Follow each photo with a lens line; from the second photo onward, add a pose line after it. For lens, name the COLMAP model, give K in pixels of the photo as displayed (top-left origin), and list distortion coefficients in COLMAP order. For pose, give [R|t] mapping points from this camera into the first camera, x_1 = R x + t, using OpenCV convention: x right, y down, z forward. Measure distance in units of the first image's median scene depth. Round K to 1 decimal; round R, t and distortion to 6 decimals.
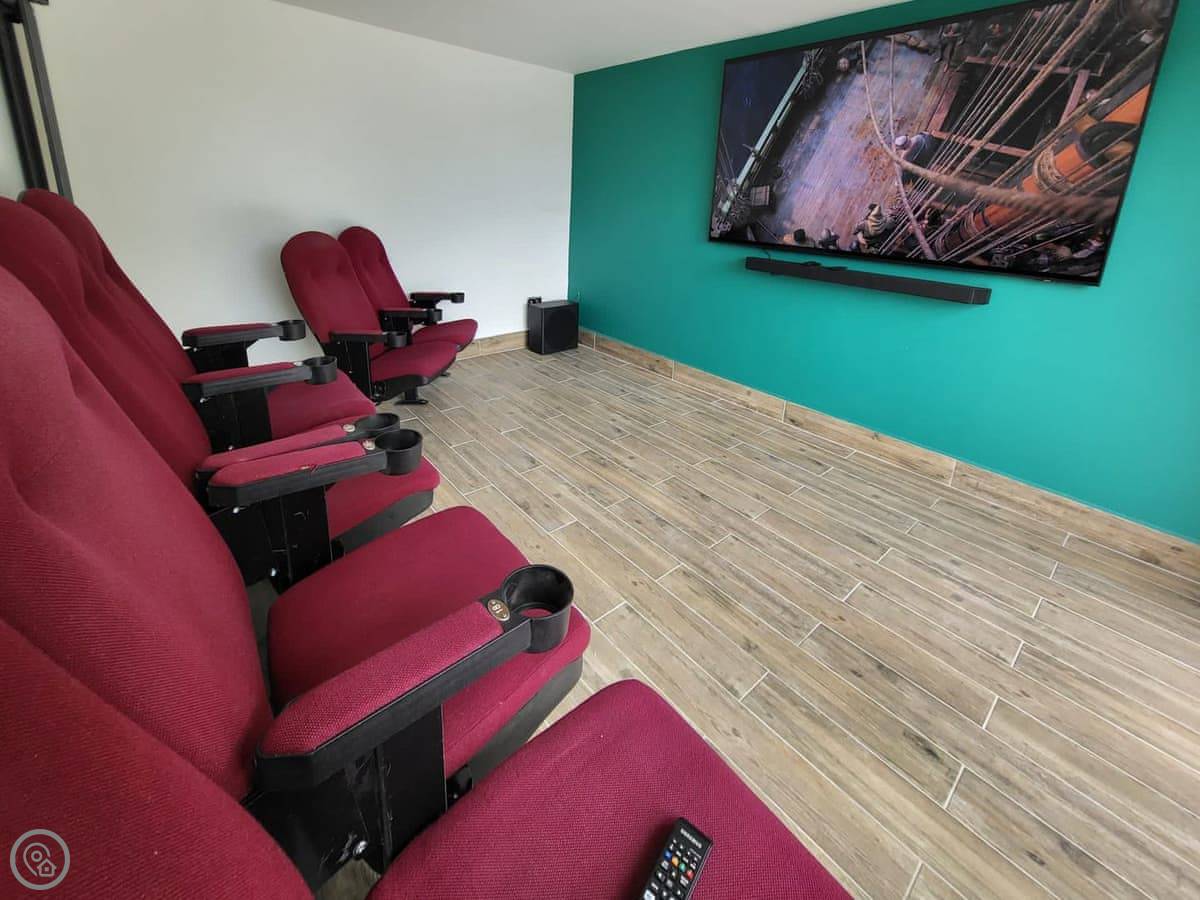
lens RADIAL K [[656.0, 0, 599.4], [0, 656.0, 441.3], [0, 0, 1]] dist [0.001673, 0.001100]
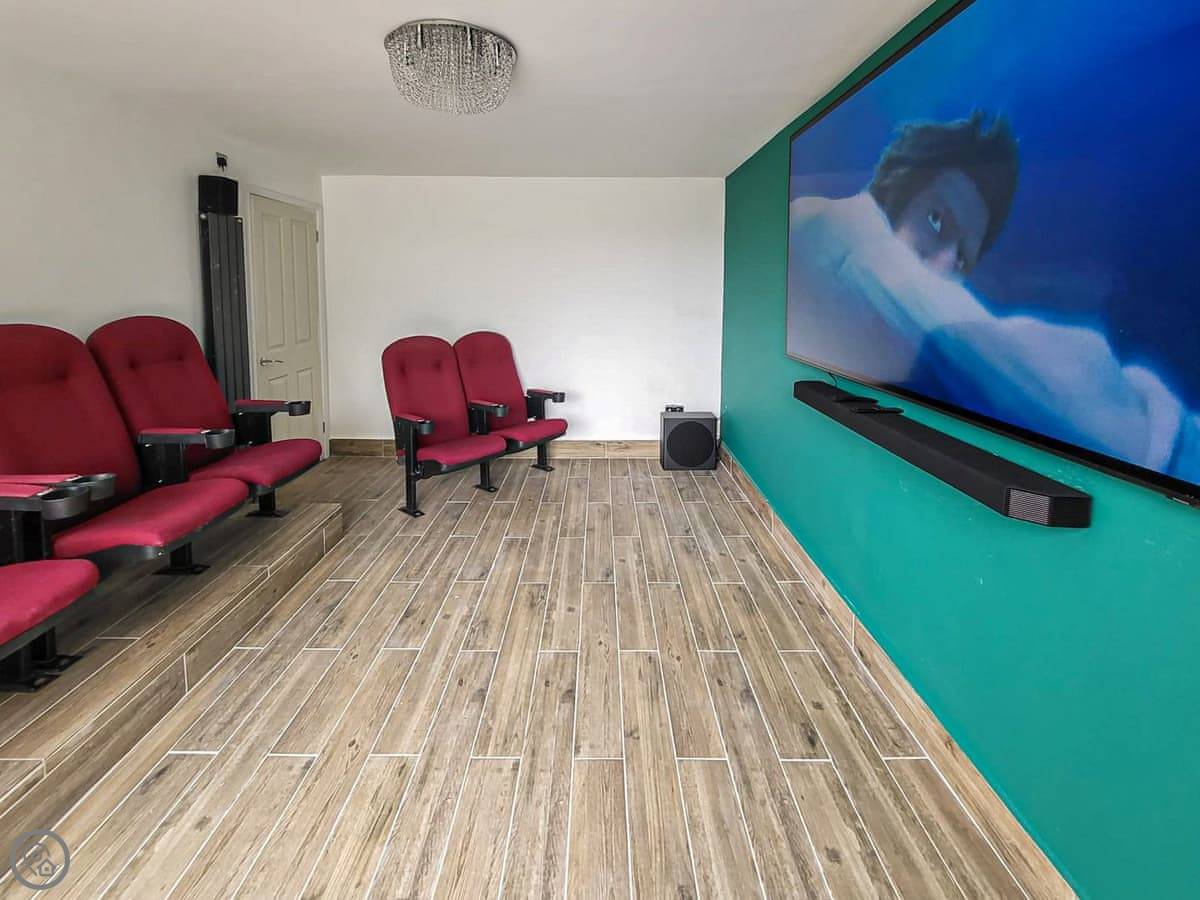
lens RADIAL K [[608.0, 0, 600.0], [0, 608.0, 450.0], [0, 0, 1]] dist [-0.001538, -0.000577]
pose [[0.640833, 0.162268, -0.750335, 0.627991], [-0.242635, 0.970114, 0.002572, -0.184107], [0.728328, 0.180409, 0.661053, 0.516063]]
